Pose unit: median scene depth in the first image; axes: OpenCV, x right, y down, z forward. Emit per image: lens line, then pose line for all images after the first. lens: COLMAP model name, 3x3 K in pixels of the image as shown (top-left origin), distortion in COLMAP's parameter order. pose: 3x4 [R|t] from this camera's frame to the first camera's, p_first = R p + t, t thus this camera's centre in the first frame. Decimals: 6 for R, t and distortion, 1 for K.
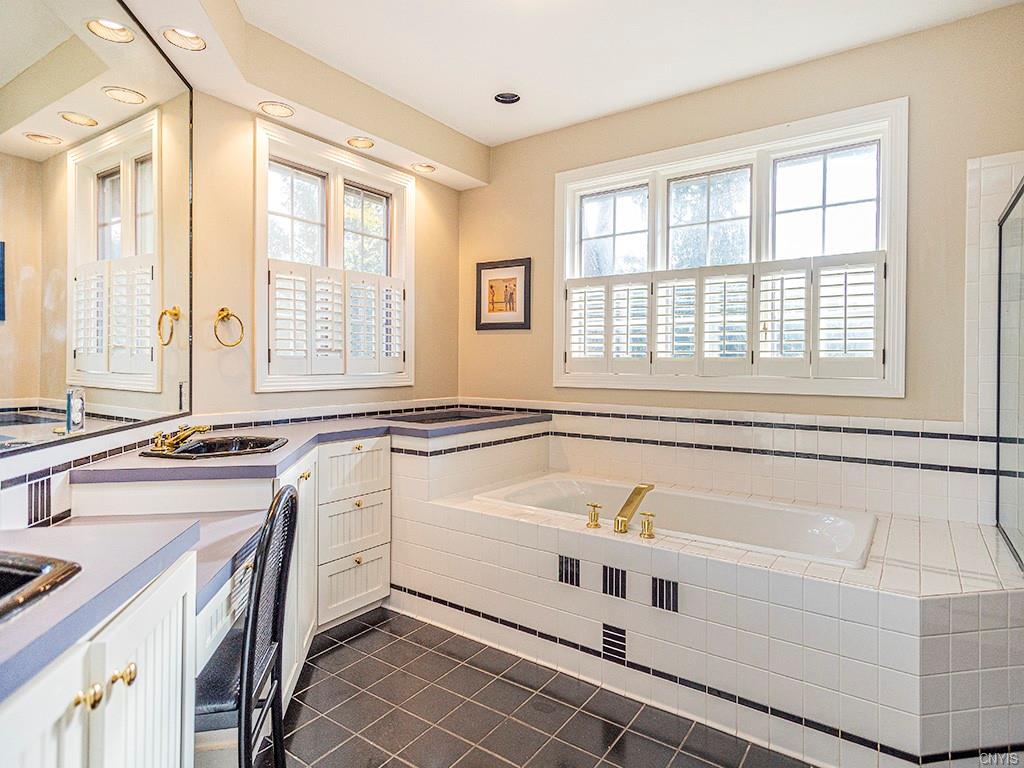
lens RADIAL K [[572.1, 0, 515.6], [0, 572.1, 374.3], [0, 0, 1]] dist [0.005689, -0.000539]
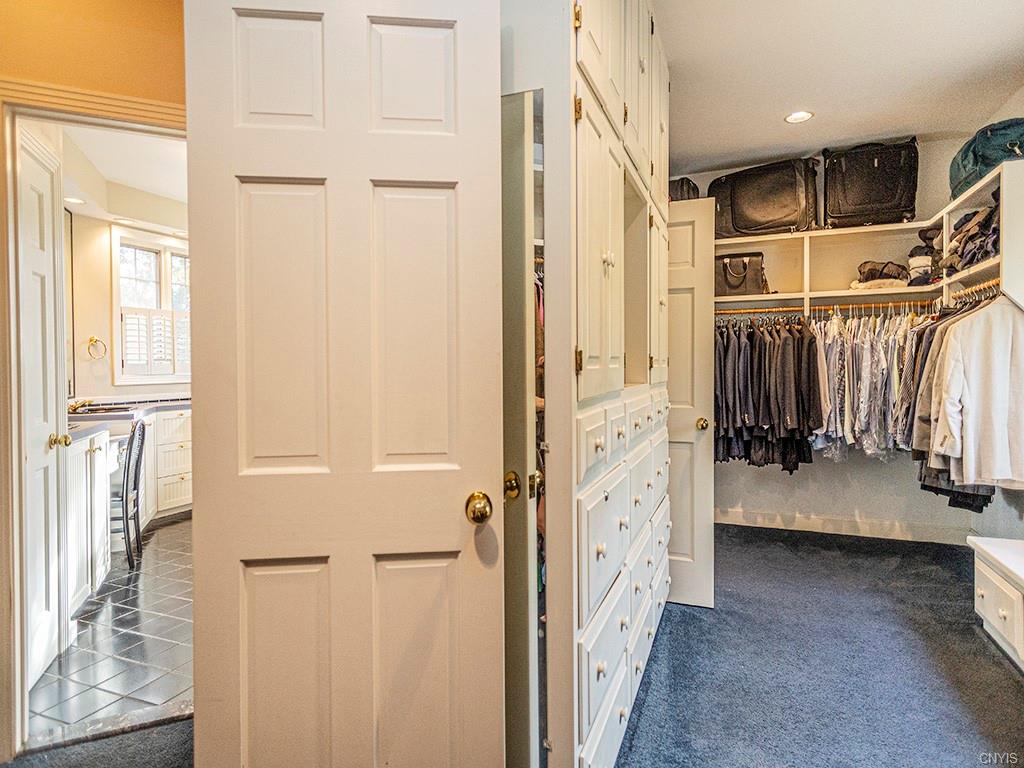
lens RADIAL K [[572.1, 0, 515.6], [0, 572.1, 374.3], [0, 0, 1]] dist [0.005689, -0.000539]
pose [[0.974617, -0.019307, 0.223043, 0.326018], [0.019987, 0.999800, -0.000791, 0.023705], [-0.222983, 0.005229, 0.974808, -0.920698]]
